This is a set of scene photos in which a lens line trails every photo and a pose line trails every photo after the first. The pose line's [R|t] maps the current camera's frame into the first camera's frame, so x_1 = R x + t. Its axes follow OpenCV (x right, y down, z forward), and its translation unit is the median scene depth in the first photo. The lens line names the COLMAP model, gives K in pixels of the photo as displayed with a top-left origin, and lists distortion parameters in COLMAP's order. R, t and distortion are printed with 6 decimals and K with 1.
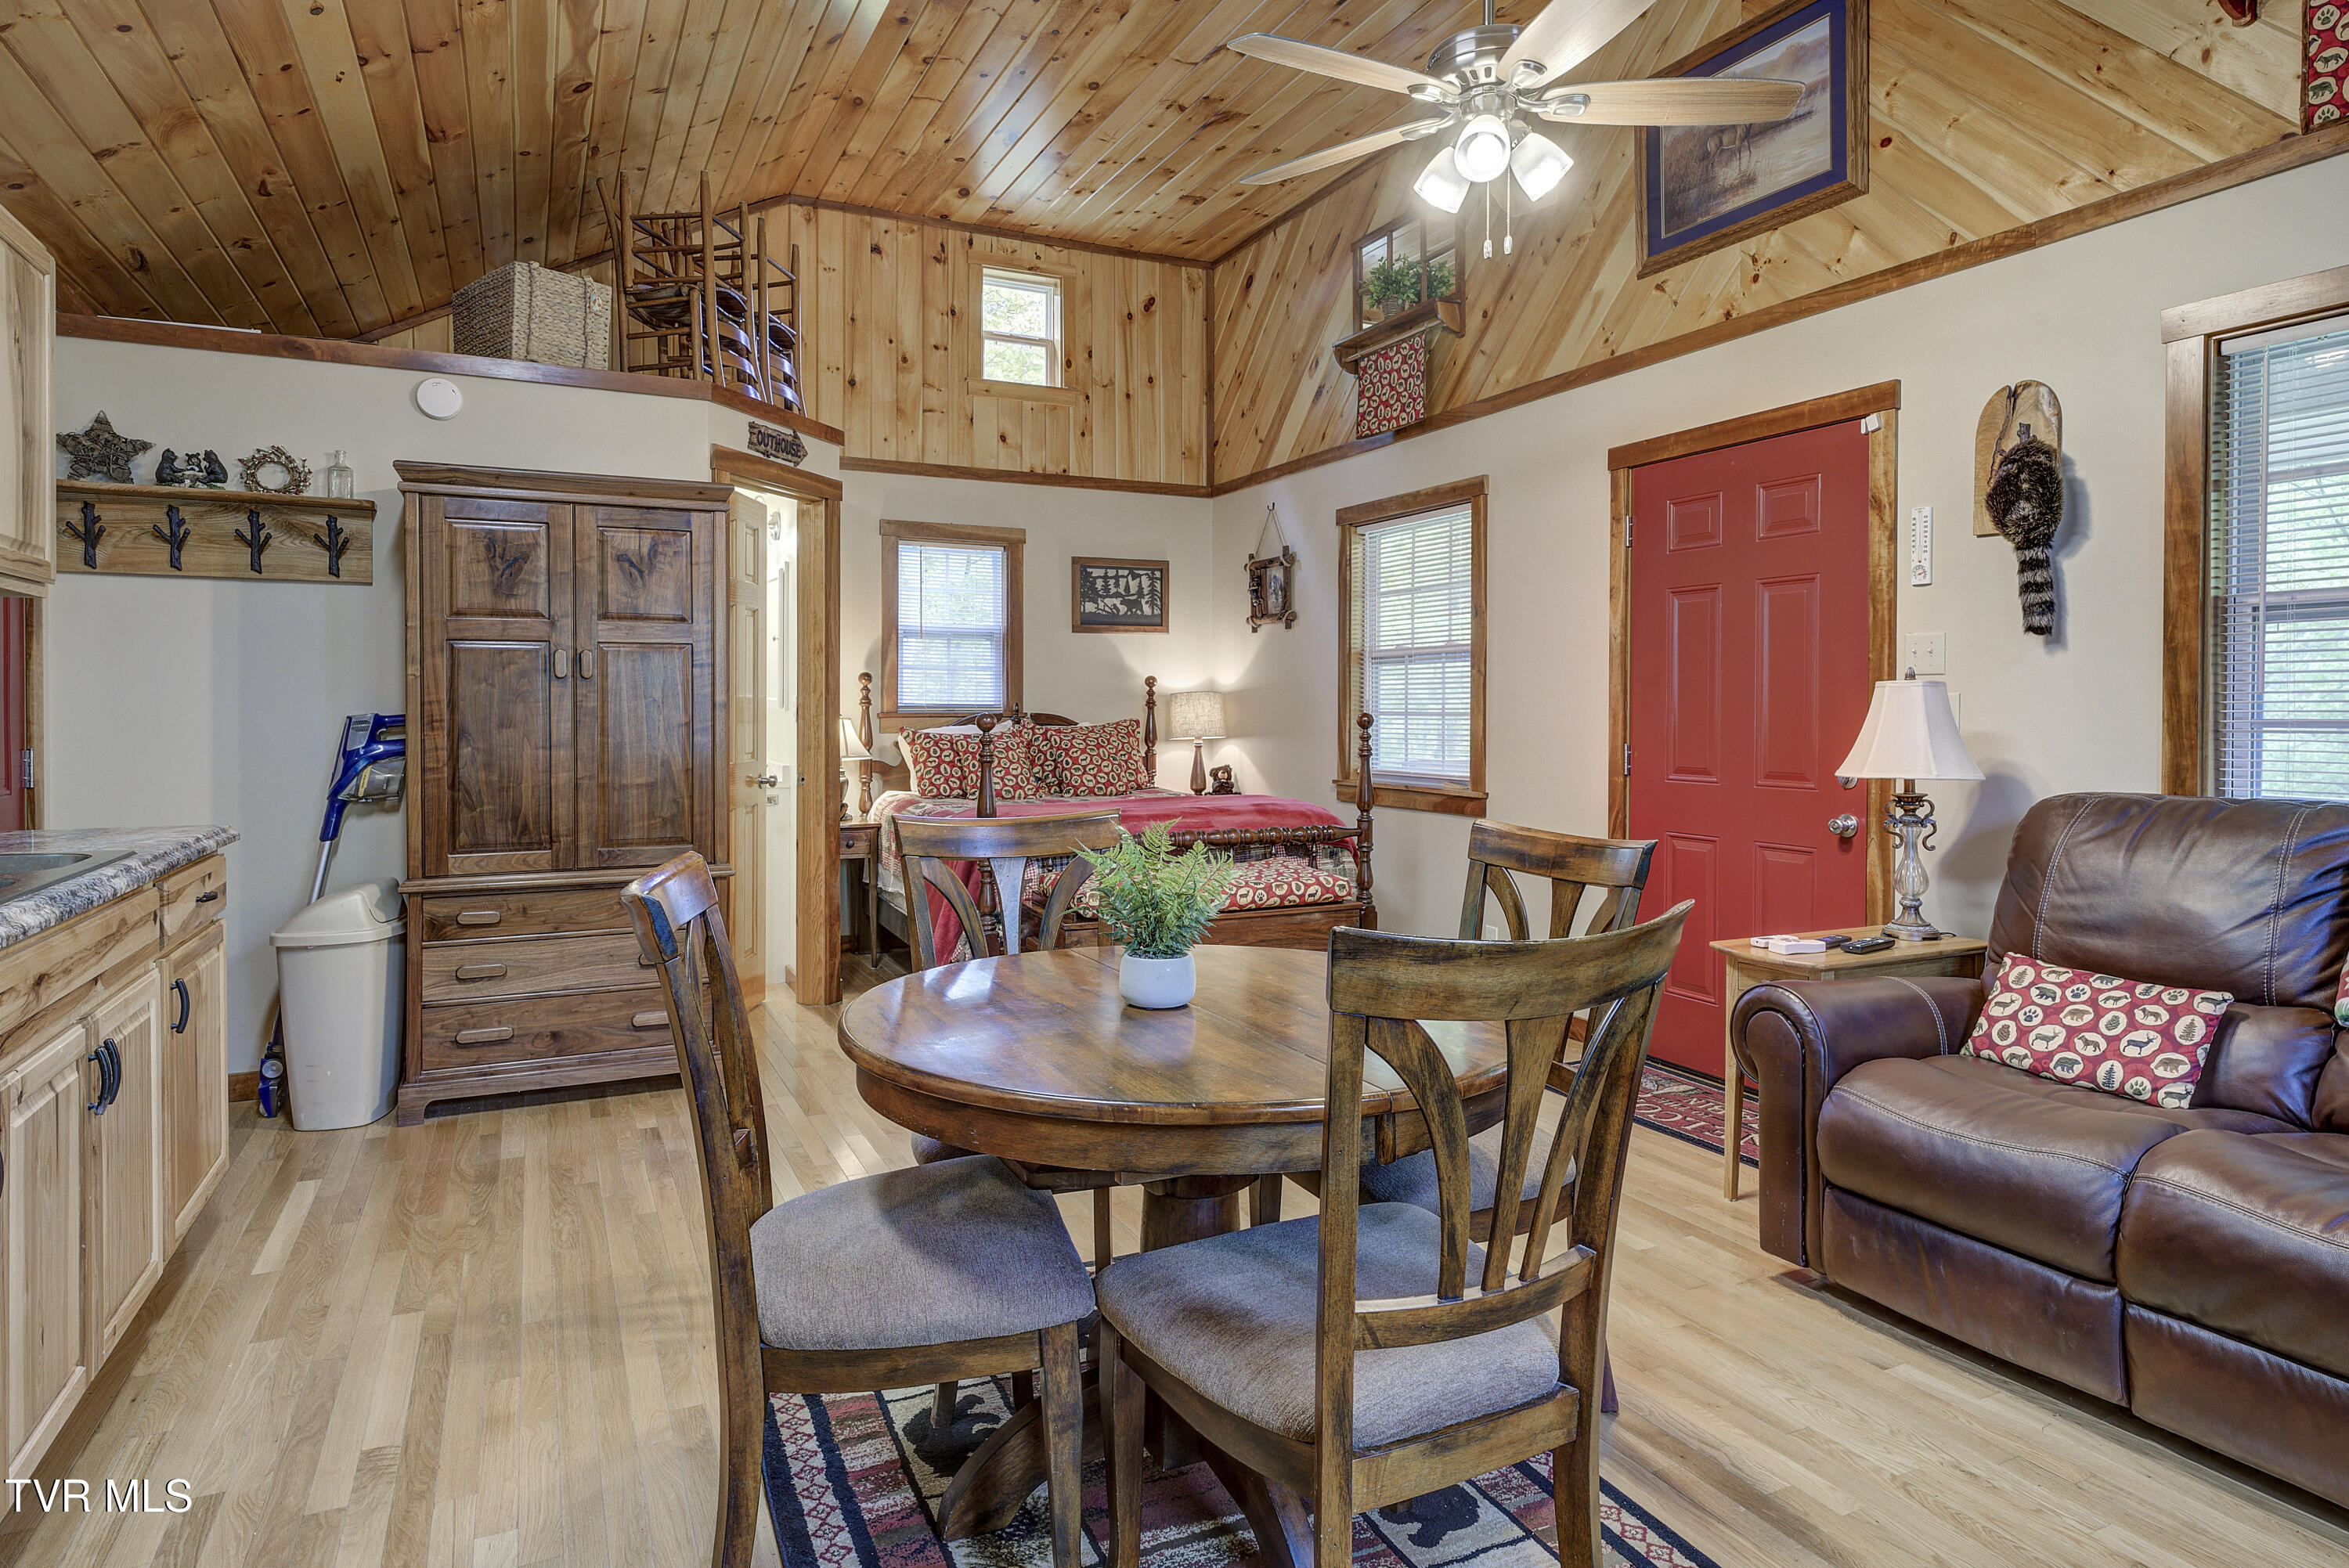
lens RADIAL K [[1318.9, 0, 1175.1], [0, 1318.9, 729.1], [0, 0, 1]] dist [0.002799, -0.000018]
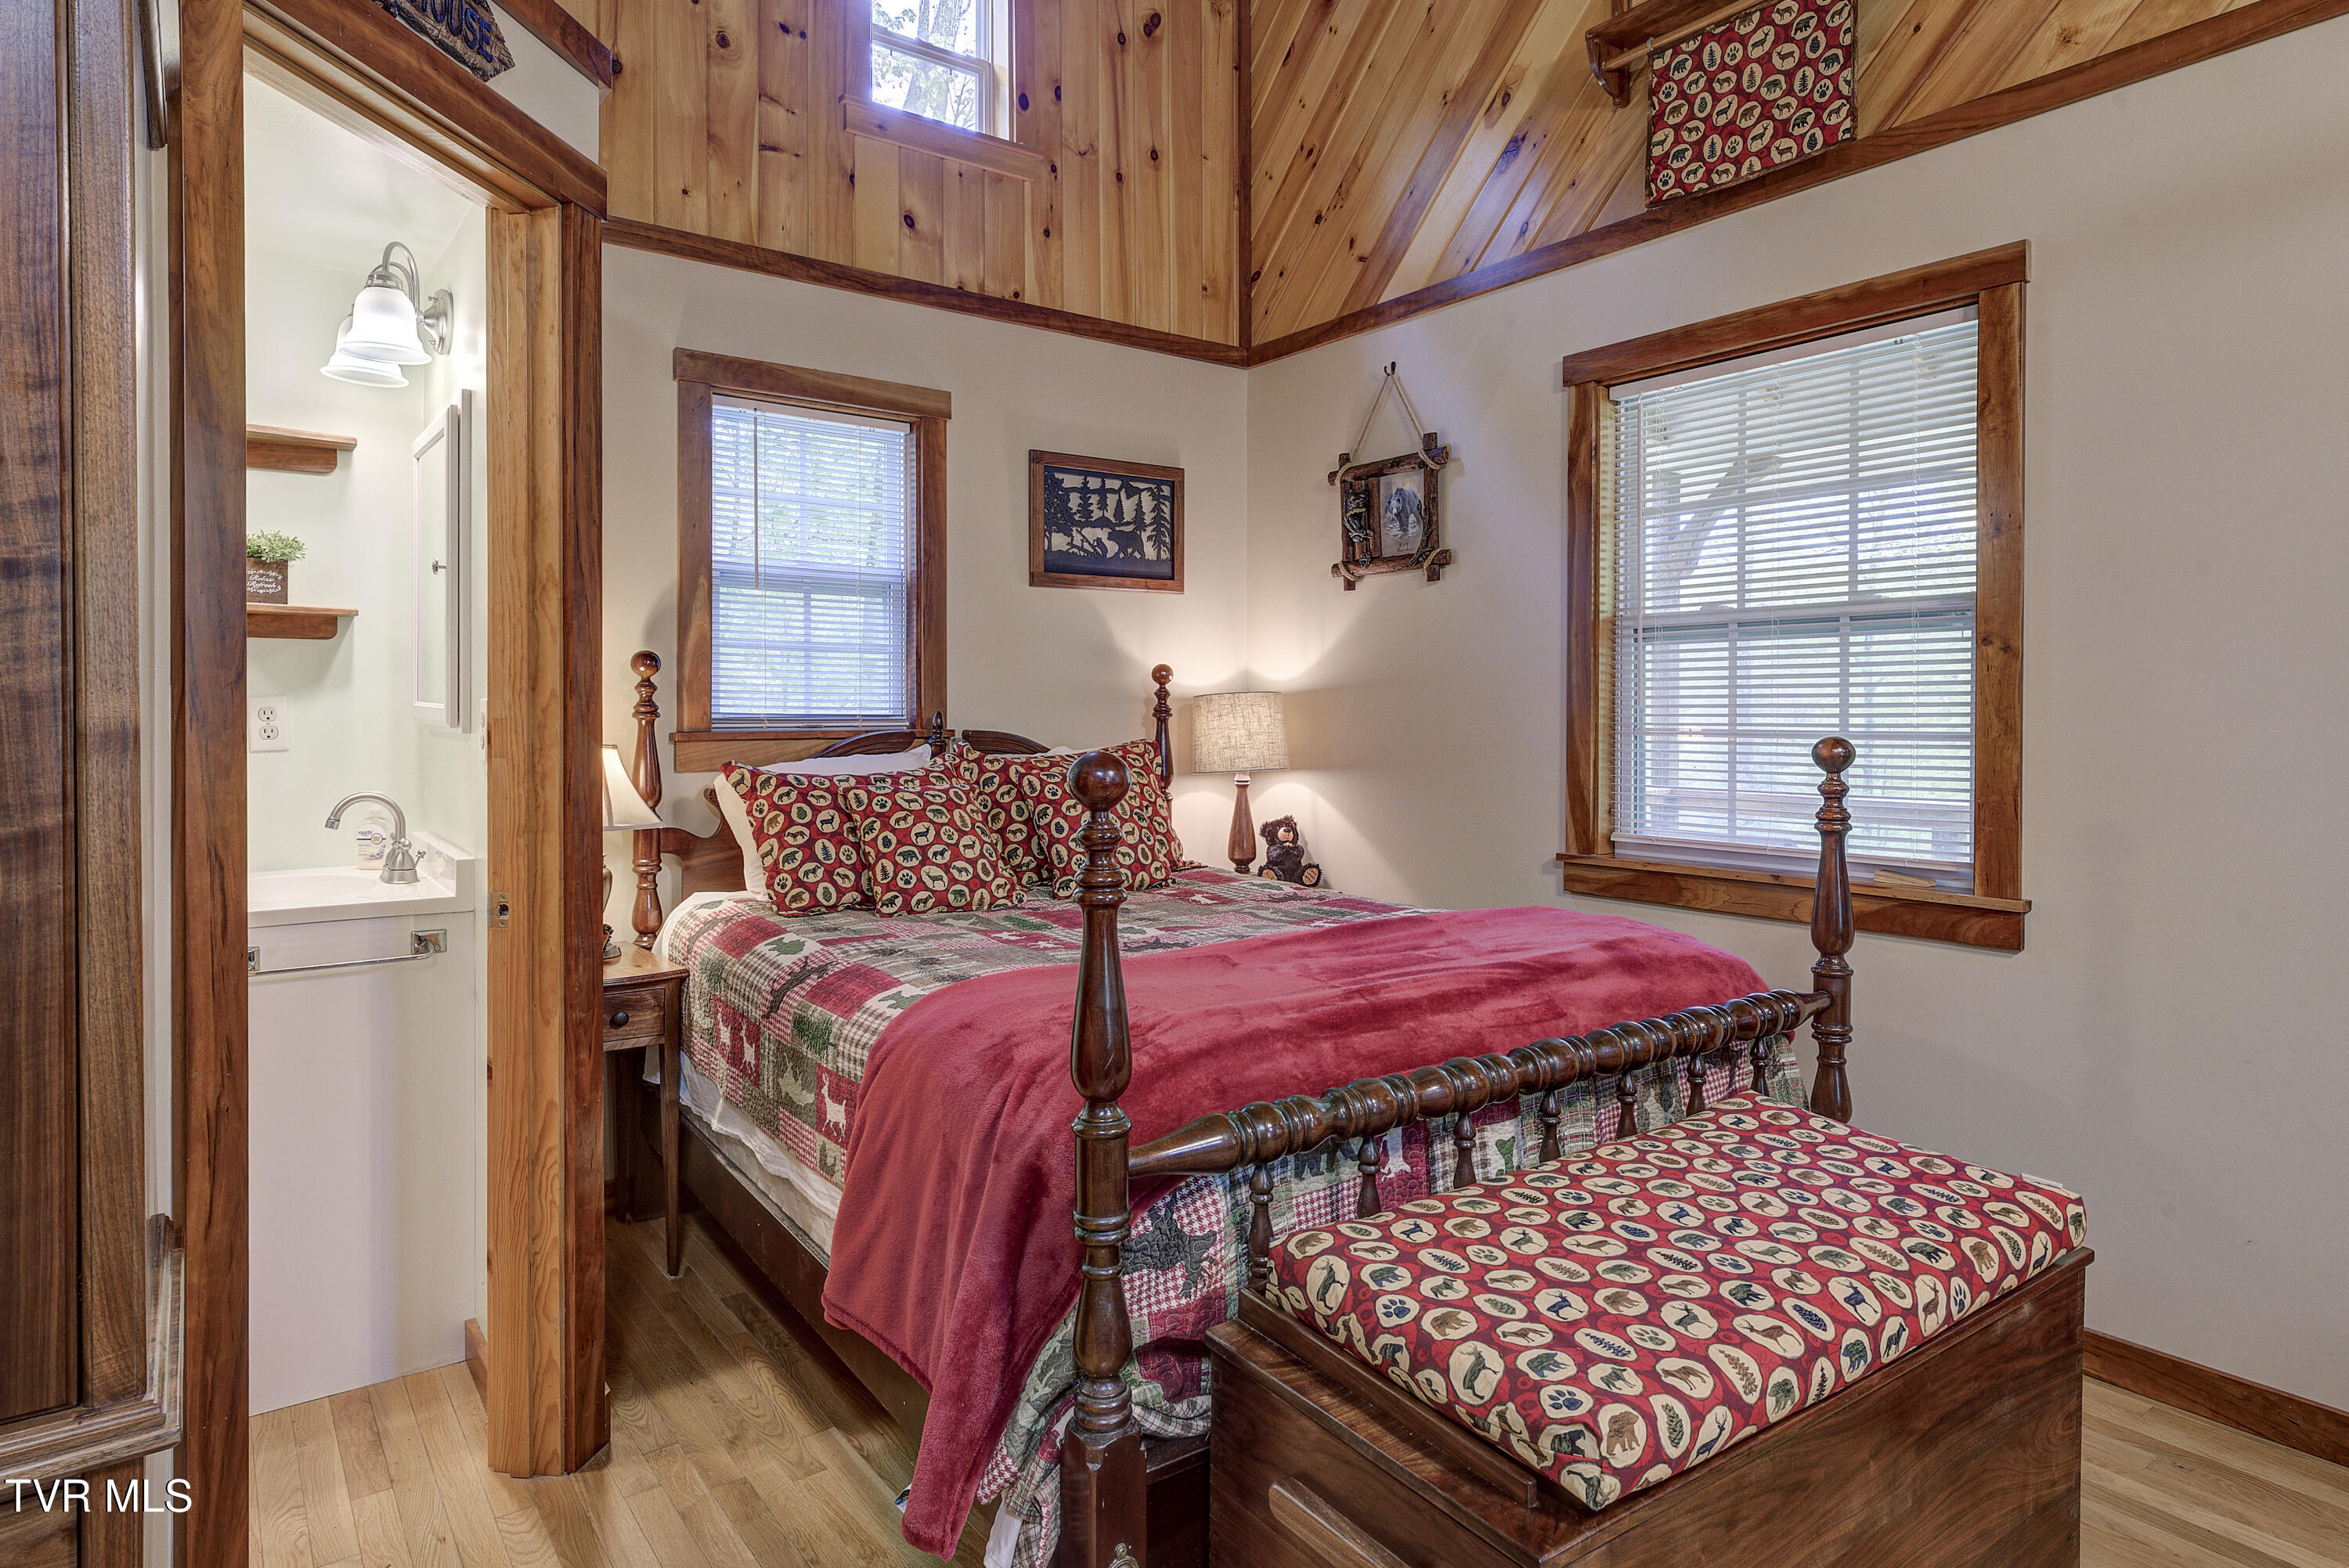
lens RADIAL K [[1318.9, 0, 1175.1], [0, 1318.9, 729.1], [0, 0, 1]] dist [0.002799, -0.000018]
pose [[0.983361, -0.002982, 0.181639, -0.123310], [0.003407, 0.999992, -0.002023, -0.011432], [-0.181631, 0.002608, 0.983363, 0.454674]]
